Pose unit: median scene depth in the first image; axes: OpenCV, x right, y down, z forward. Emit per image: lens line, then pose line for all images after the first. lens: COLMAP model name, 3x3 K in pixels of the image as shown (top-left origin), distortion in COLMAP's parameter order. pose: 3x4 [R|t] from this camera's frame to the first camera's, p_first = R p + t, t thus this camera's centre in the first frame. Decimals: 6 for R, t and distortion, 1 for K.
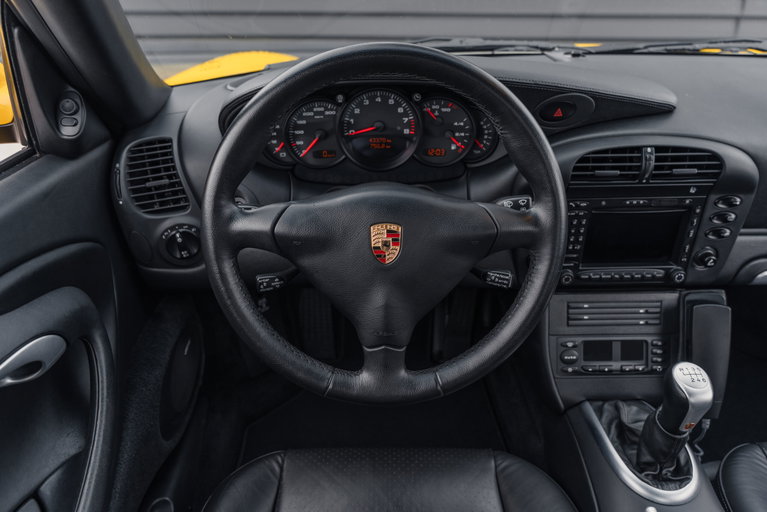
lens RADIAL K [[547.5, 0, 383.5], [0, 547.5, 256.0], [0, 0, 1]] dist [-0.001120, -0.000619]
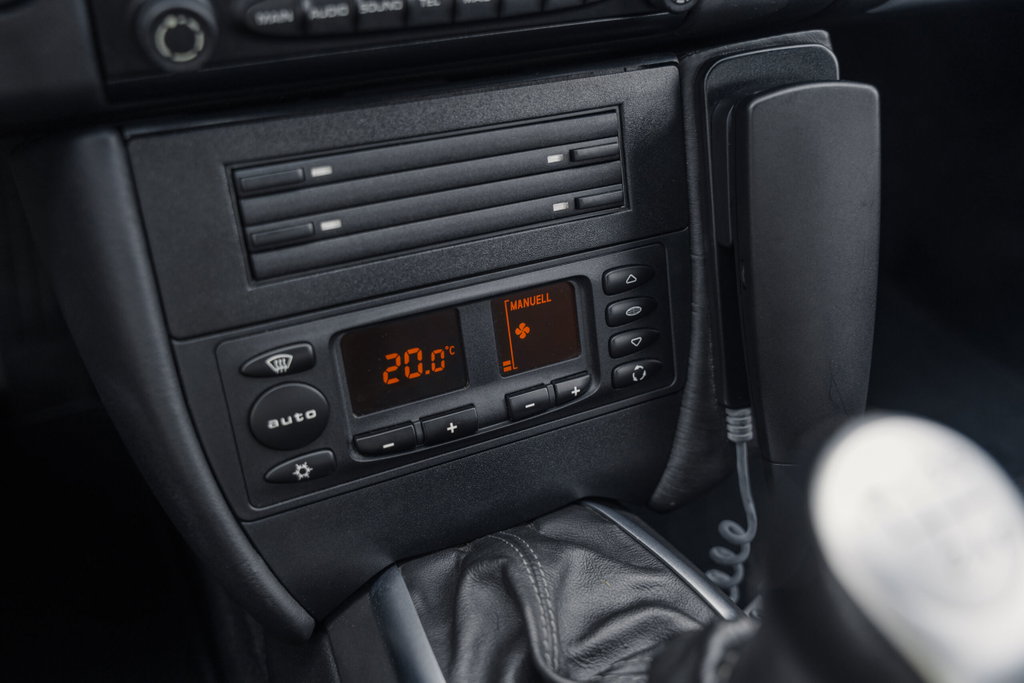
lens RADIAL K [[927.9, 0, 511.8], [0, 927.9, 355.4], [0, 0, 1]] dist [0.010259, 0.004095]
pose [[0.897994, -0.221590, 0.380138, 0.299464], [0.125393, 0.956987, 0.261634, 0.078732], [-0.421763, -0.187279, 0.887154, 0.670342]]
